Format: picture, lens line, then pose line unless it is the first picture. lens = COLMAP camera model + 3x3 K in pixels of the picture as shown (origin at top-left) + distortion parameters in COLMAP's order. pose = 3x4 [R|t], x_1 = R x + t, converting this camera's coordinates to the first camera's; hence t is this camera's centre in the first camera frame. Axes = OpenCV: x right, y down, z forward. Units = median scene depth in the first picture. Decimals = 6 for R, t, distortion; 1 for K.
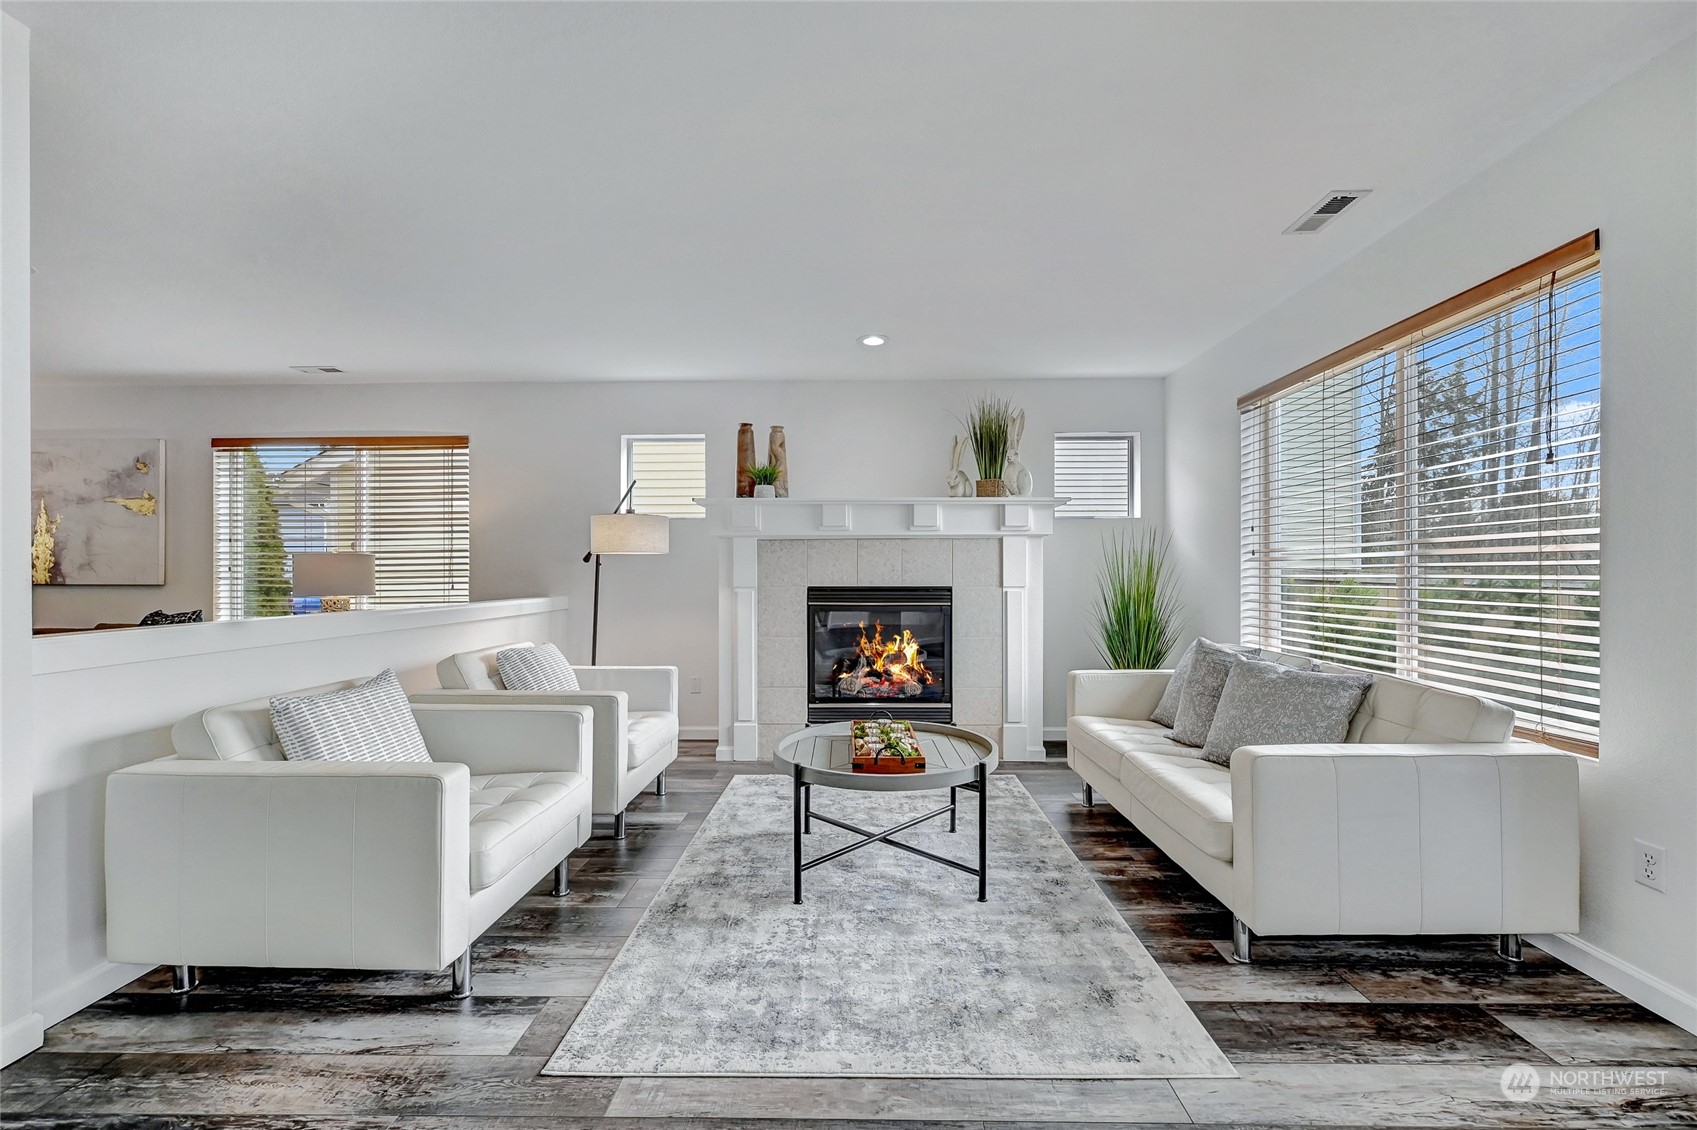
lens RADIAL K [[680.0, 0, 851.2], [0, 680.0, 571.3], [0, 0, 1]] dist [-0.001300, -0.000211]
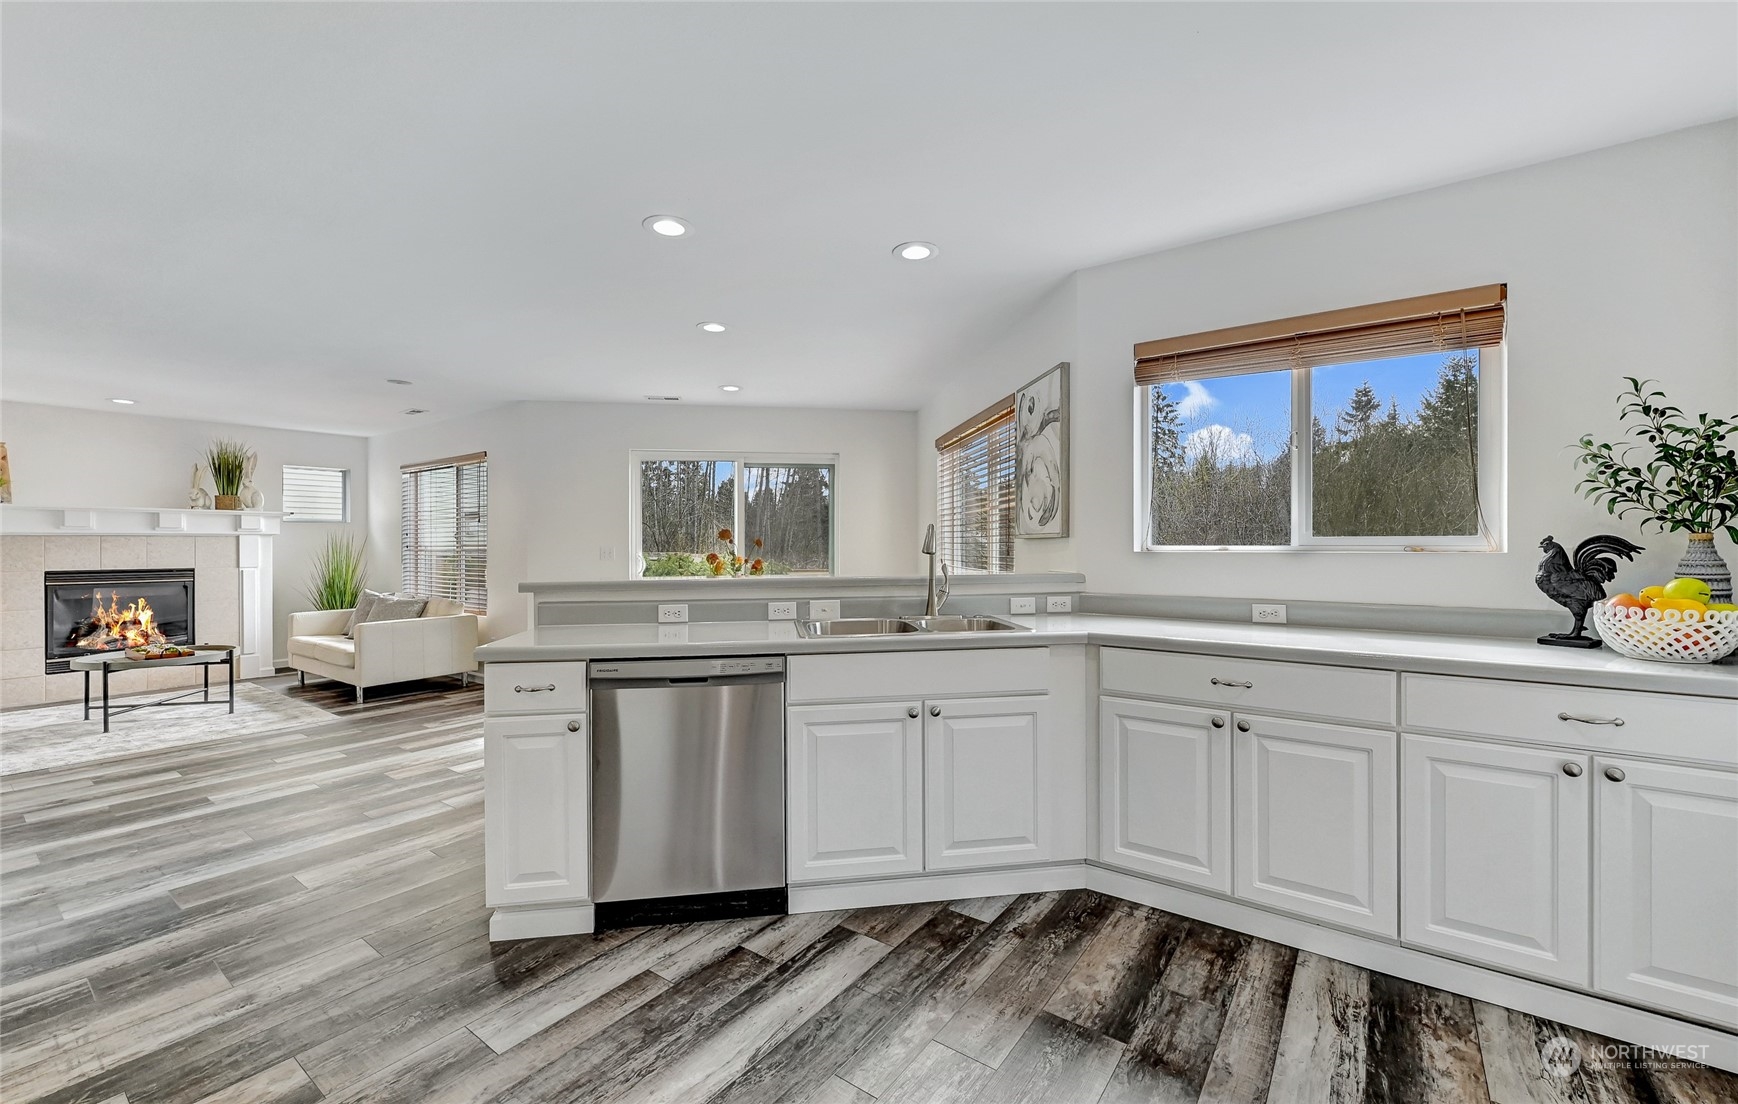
lens RADIAL K [[699.5, 0, 880.4], [0, 699.5, 550.1], [0, 0, 1]] dist [0.000242, 0.000083]
pose [[0.564416, -0.008089, 0.825451, -0.270091], [-0.001094, 0.999944, 0.010546, -0.034734], [-0.825490, -0.006855, 0.564375, -1.111284]]
